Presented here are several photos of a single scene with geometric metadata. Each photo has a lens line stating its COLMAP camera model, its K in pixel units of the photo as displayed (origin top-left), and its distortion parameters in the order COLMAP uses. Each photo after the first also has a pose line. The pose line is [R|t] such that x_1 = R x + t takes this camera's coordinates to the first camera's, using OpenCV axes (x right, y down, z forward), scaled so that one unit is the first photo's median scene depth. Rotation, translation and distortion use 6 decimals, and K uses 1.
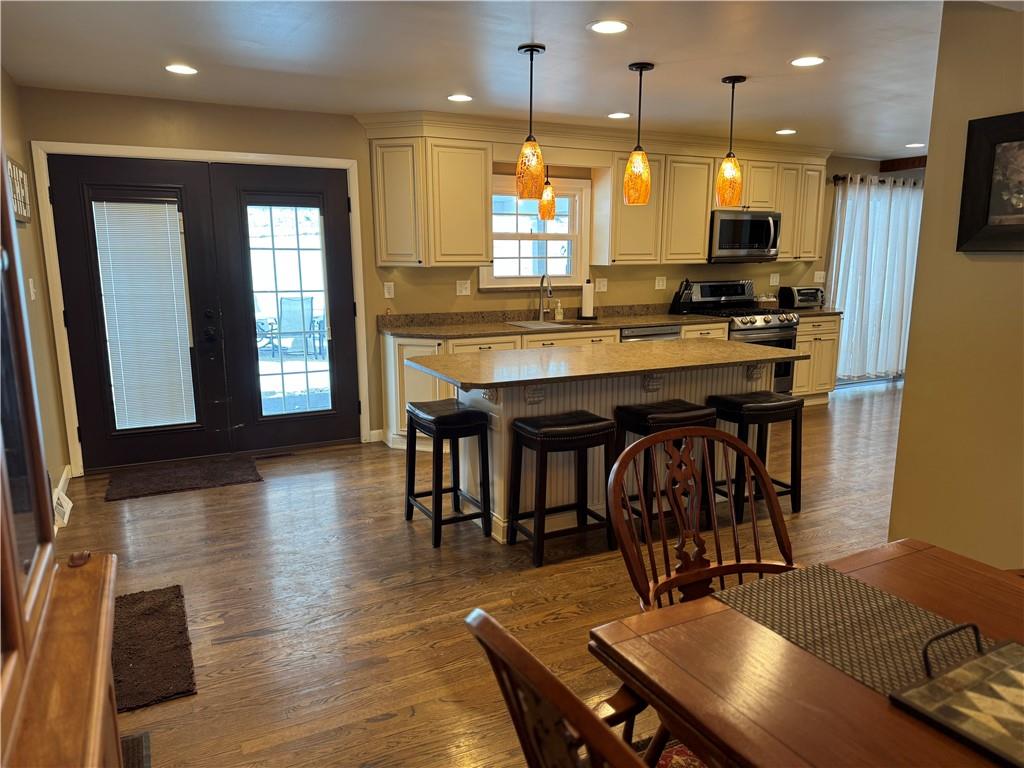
lens RADIAL K [[717.1, 0, 513.0], [0, 717.1, 388.8], [0, 0, 1]] dist [0.067475, -0.023165]
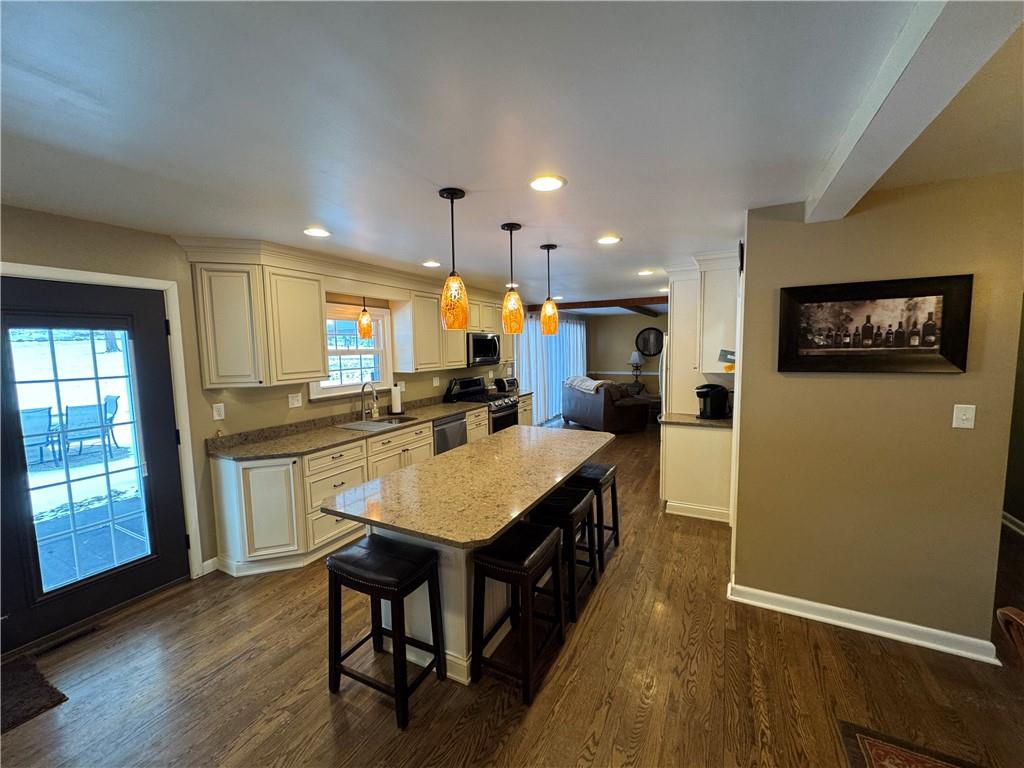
lens RADIAL K [[411.7, 0, 509.4], [0, 411.7, 381.0], [0, 0, 1]] dist [0.008196, -0.002870]
pose [[0.817639, -0.063976, 0.572166, -0.165828], [0.125857, 0.989632, -0.069198, -0.088355], [-0.561807, 0.128590, 0.817213, 0.307016]]
